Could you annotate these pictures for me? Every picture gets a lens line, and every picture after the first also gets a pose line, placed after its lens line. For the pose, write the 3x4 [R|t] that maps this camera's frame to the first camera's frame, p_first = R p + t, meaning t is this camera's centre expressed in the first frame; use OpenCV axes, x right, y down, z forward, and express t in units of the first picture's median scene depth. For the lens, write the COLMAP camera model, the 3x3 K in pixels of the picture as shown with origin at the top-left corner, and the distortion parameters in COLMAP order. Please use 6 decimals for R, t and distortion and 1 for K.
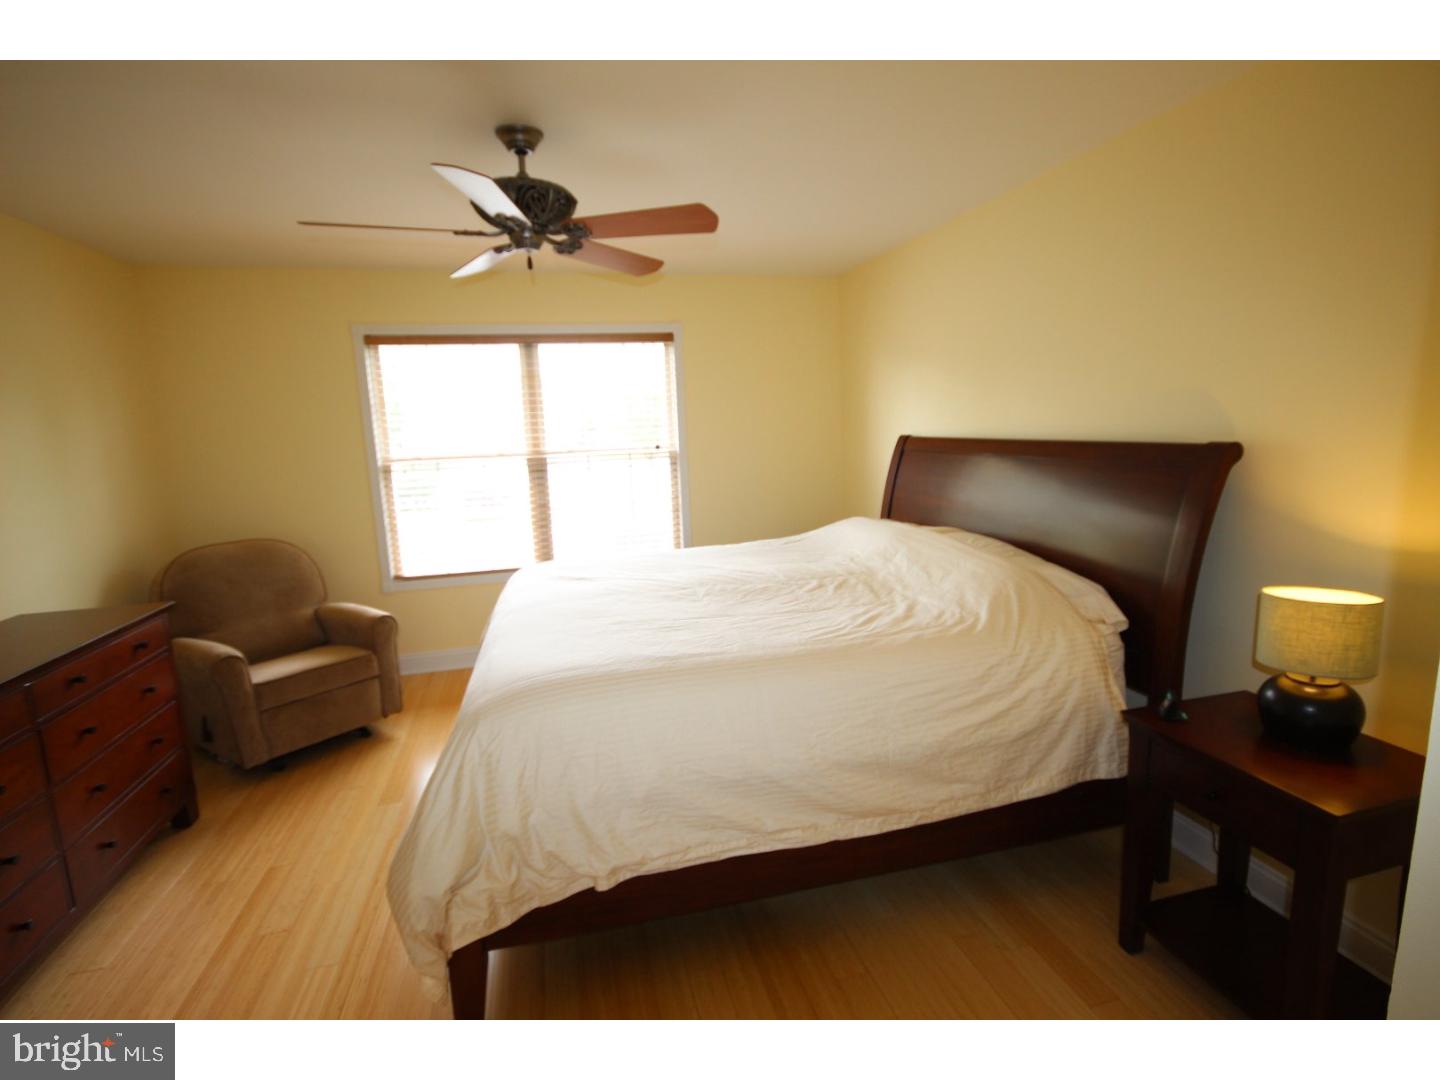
lens RADIAL K [[698.7, 0, 720.0], [0, 698.7, 540.0], [0, 0, 1]] dist [0.002421, 0.000437]
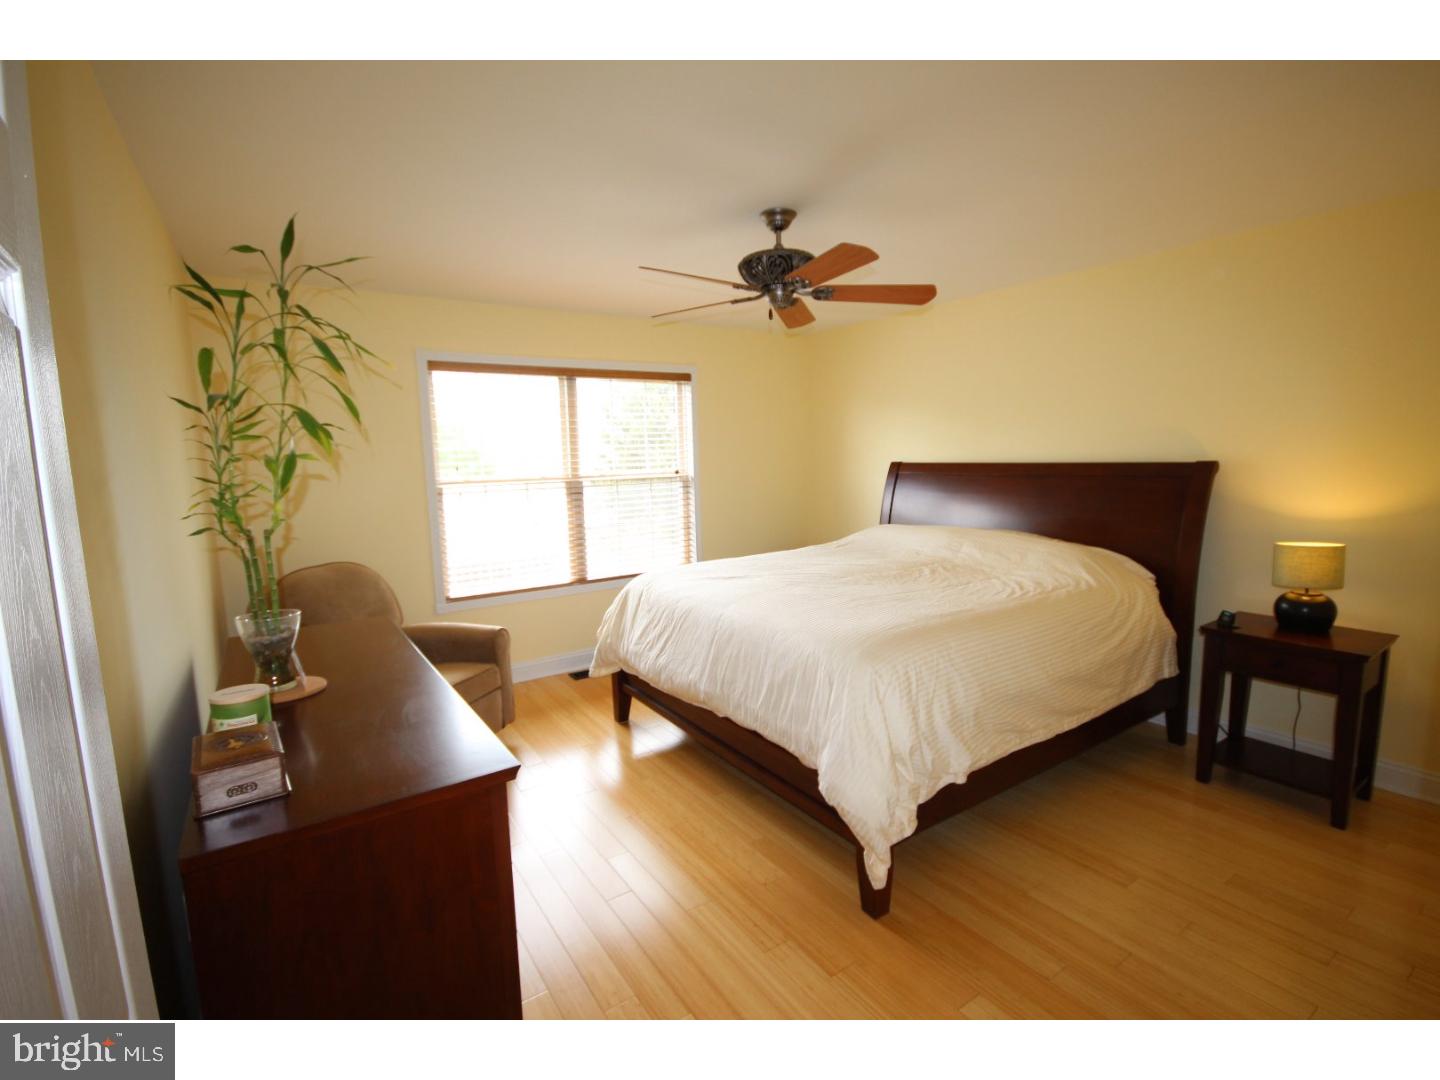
lens RADIAL K [[657.9, 0, 720.0], [0, 657.9, 540.0], [0, 0, 1]] dist [-0.022895, -0.000492]
pose [[0.946181, -0.028539, 0.322378, -0.405052], [0.044038, 0.998193, -0.040884, 0.025943], [-0.320628, 0.052881, 0.945728, -0.027805]]
